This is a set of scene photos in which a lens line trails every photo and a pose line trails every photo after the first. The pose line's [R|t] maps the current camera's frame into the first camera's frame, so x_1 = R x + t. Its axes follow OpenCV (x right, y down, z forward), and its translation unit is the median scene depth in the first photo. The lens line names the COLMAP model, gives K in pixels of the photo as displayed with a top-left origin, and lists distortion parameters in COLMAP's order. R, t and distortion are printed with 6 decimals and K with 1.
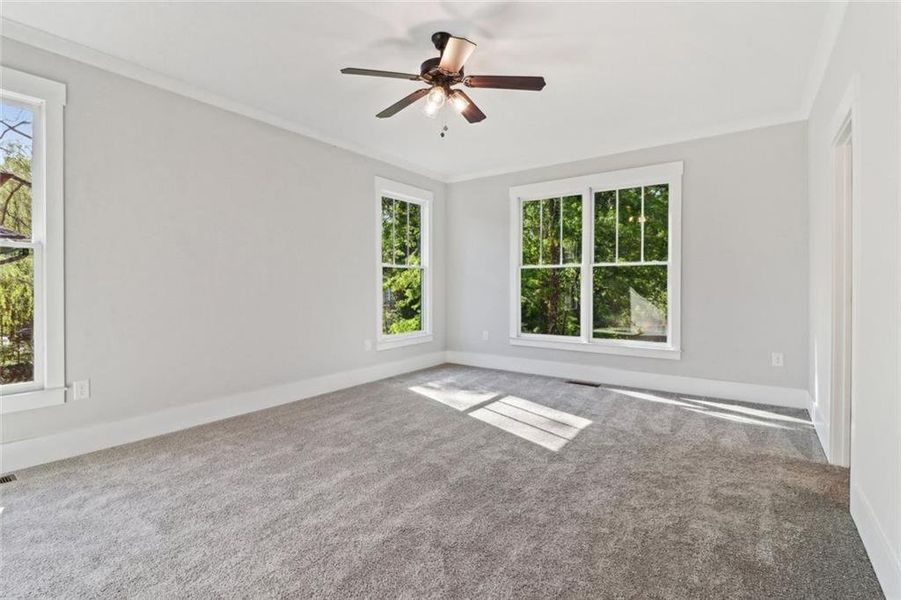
lens RADIAL K [[428.1, 0, 466.2], [0, 428.1, 291.3], [0, 0, 1]] dist [0.008582, 0.000227]
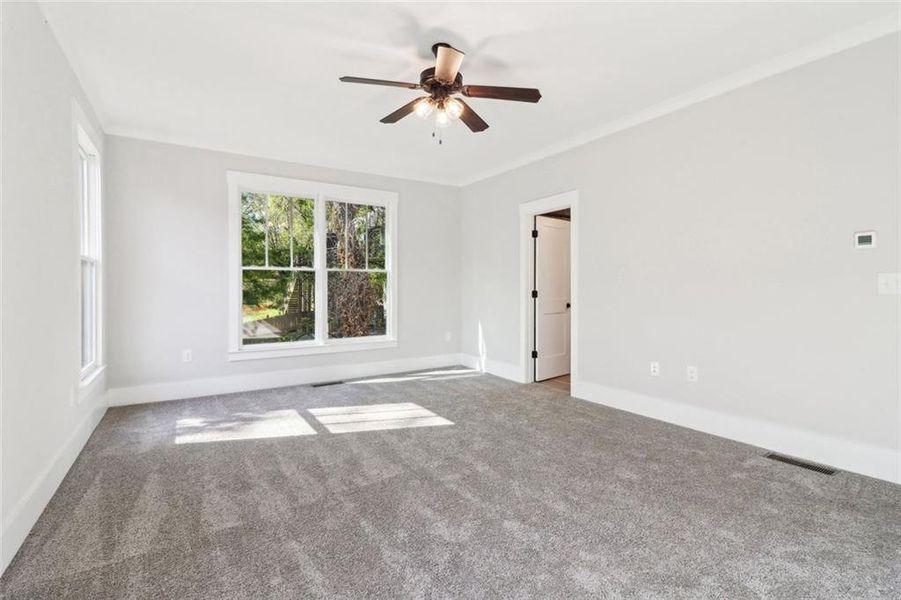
lens RADIAL K [[428.1, 0, 443.2], [0, 428.1, 291.5], [0, 0, 1]] dist [0.008582, 0.000227]
pose [[0.373709, -0.007369, 0.927517, -0.617585], [0.017046, 0.999854, 0.001076, -0.004377], [-0.927389, 0.015408, 0.373780, 0.375787]]
